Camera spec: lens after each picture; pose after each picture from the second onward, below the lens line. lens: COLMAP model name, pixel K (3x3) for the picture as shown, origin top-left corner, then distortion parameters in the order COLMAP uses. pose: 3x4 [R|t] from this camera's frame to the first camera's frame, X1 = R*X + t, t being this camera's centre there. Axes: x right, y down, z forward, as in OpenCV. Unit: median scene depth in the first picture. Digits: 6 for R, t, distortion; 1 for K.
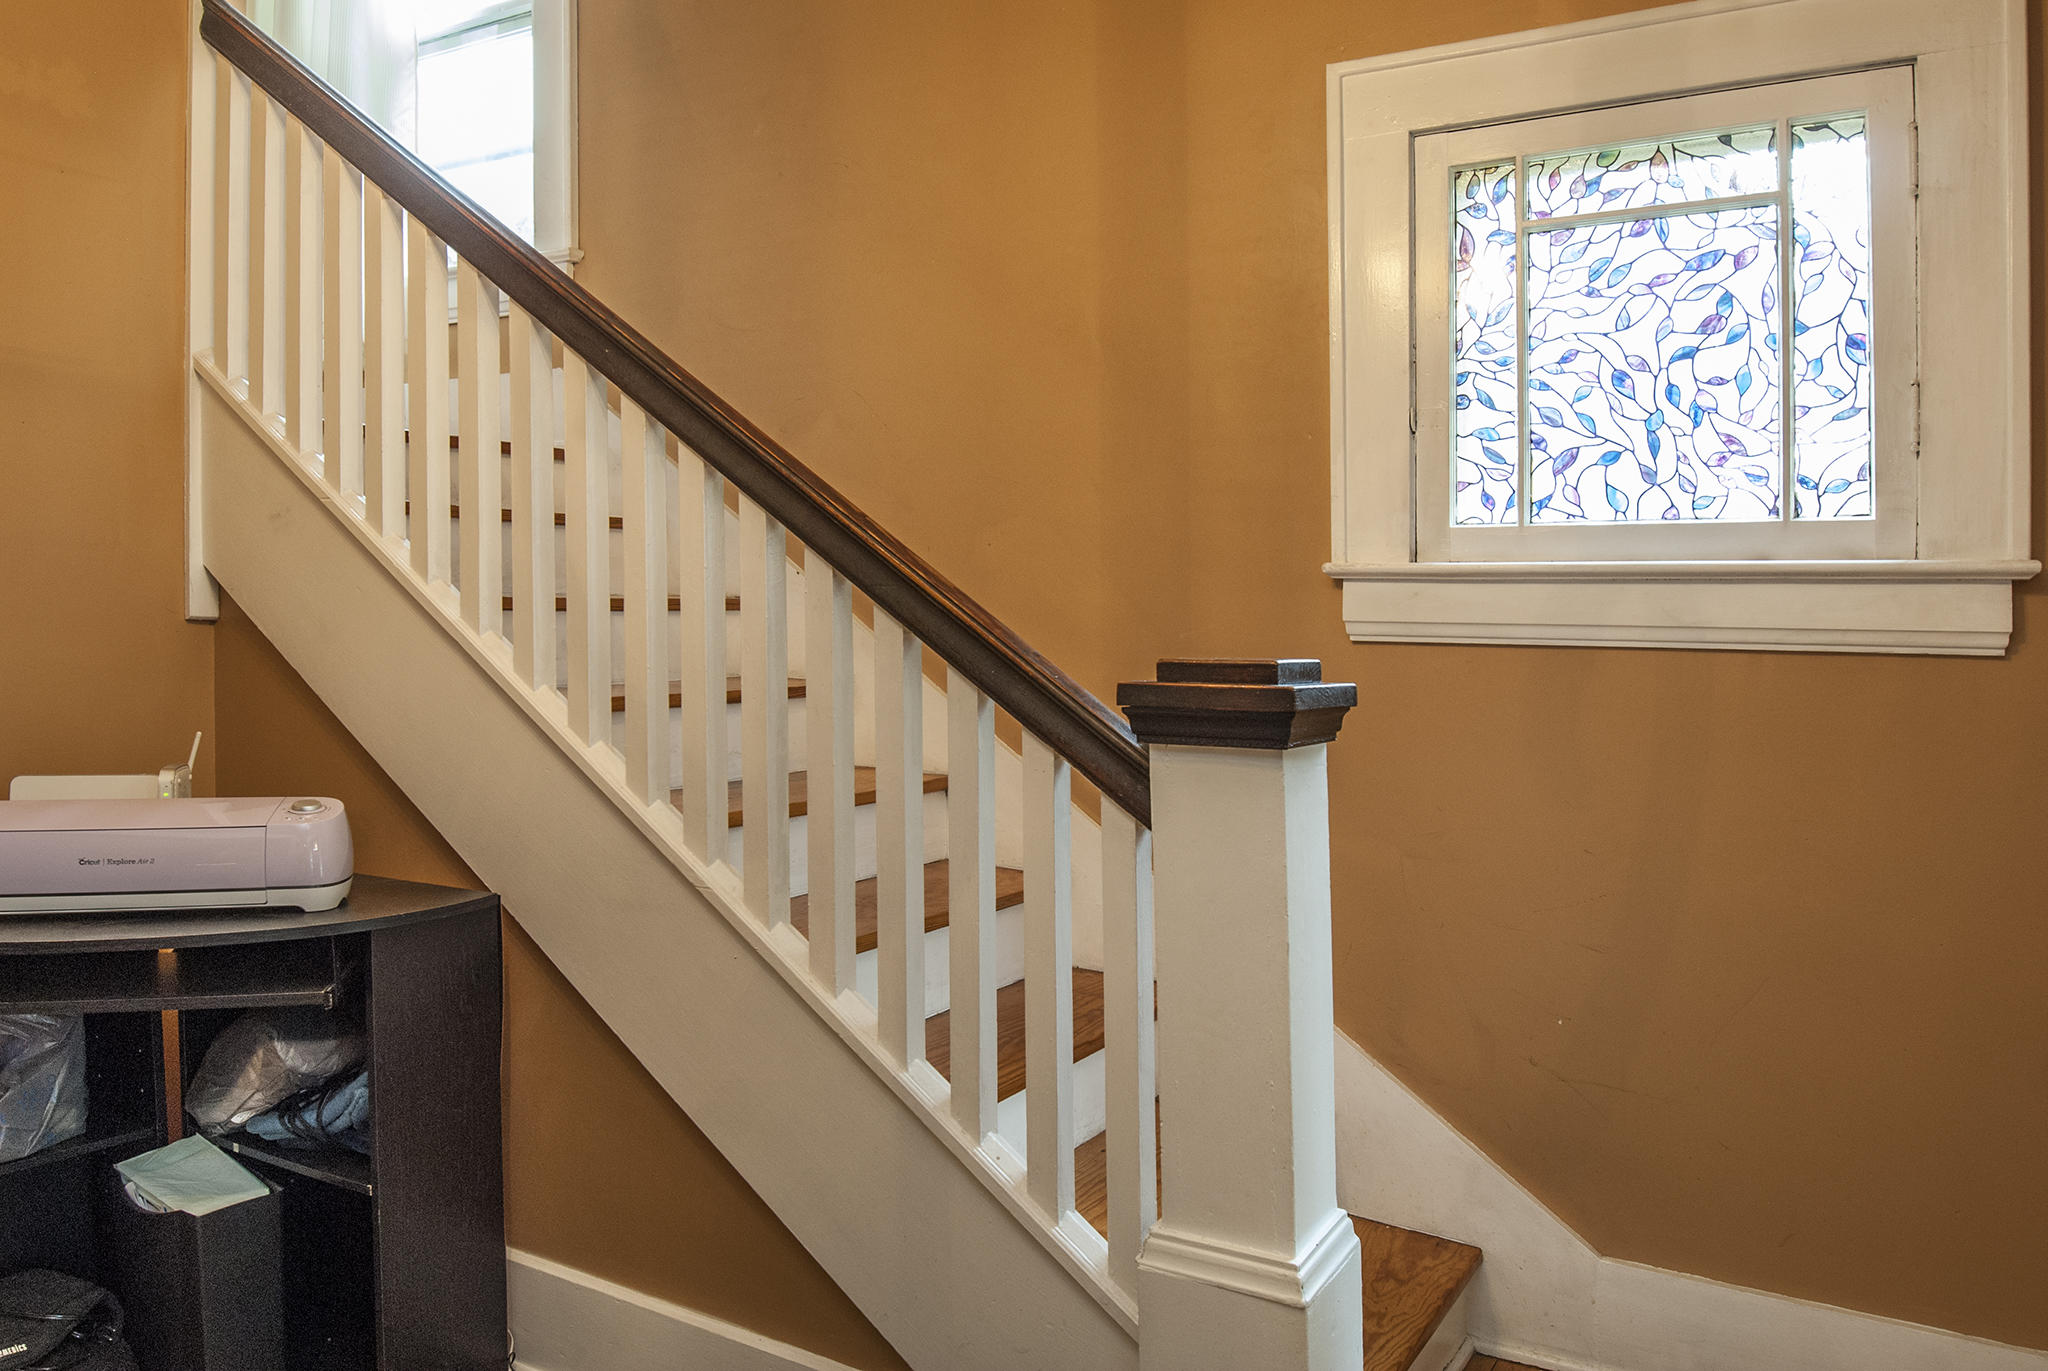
lens RADIAL K [[1450.4, 0, 1024.0], [0, 1450.4, 685.5], [0, 0, 1]] dist [-0.003189, -0.006062]
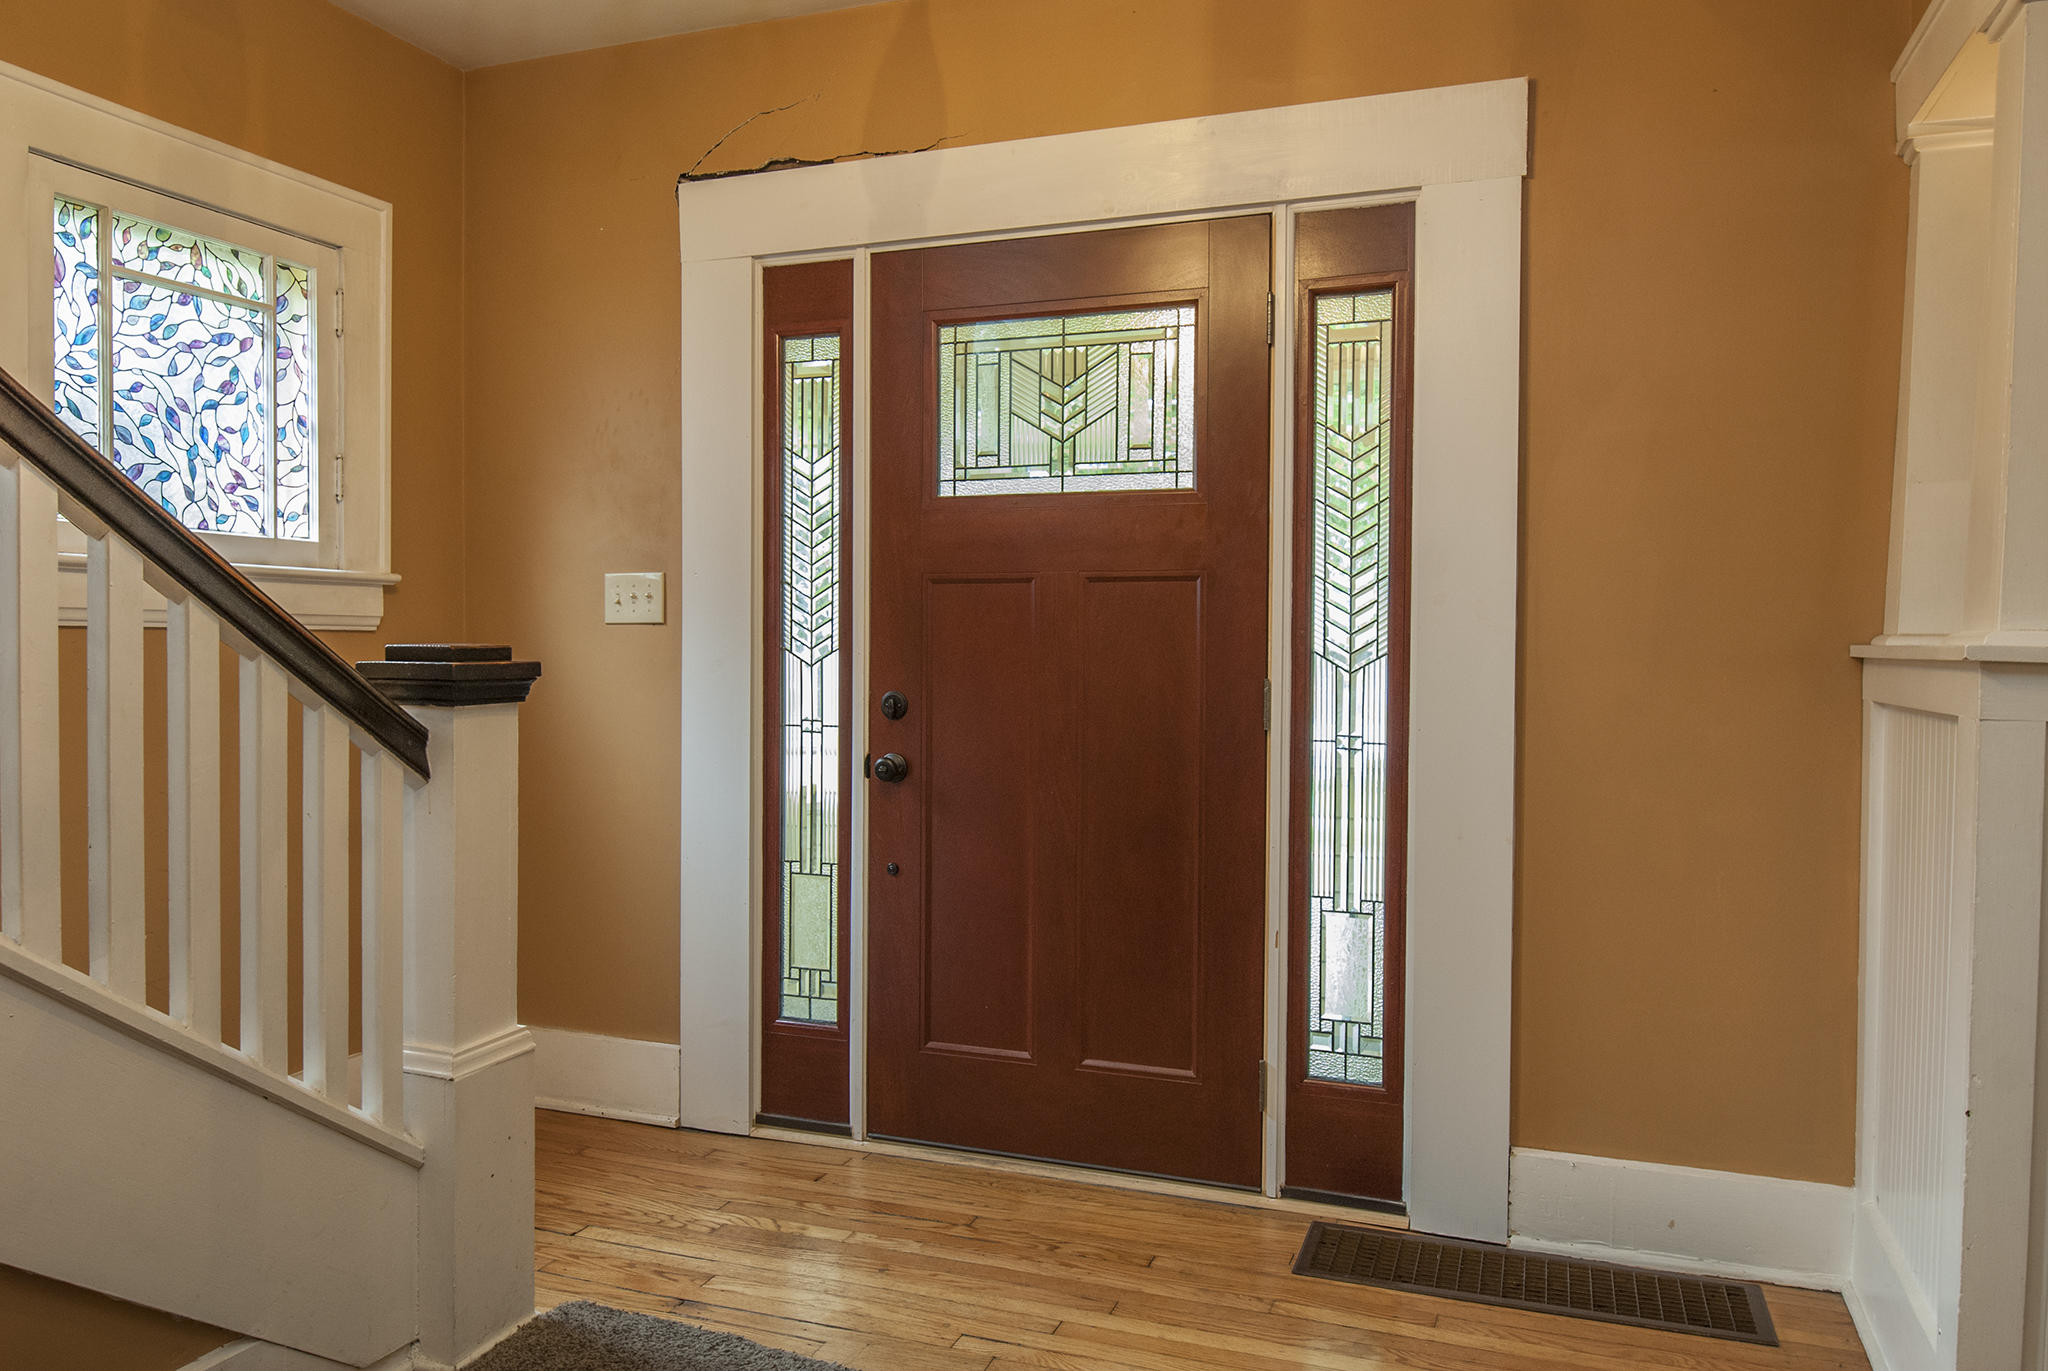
lens RADIAL K [[1450.4, 0, 1024.0], [0, 1450.4, 685.5], [0, 0, 1]] dist [-0.003189, -0.006062]
pose [[-0.152707, -0.053487, 0.986823, -0.959992], [0.018757, 0.998198, 0.057006, -0.034759], [-0.988094, 0.027215, -0.151428, 0.469278]]
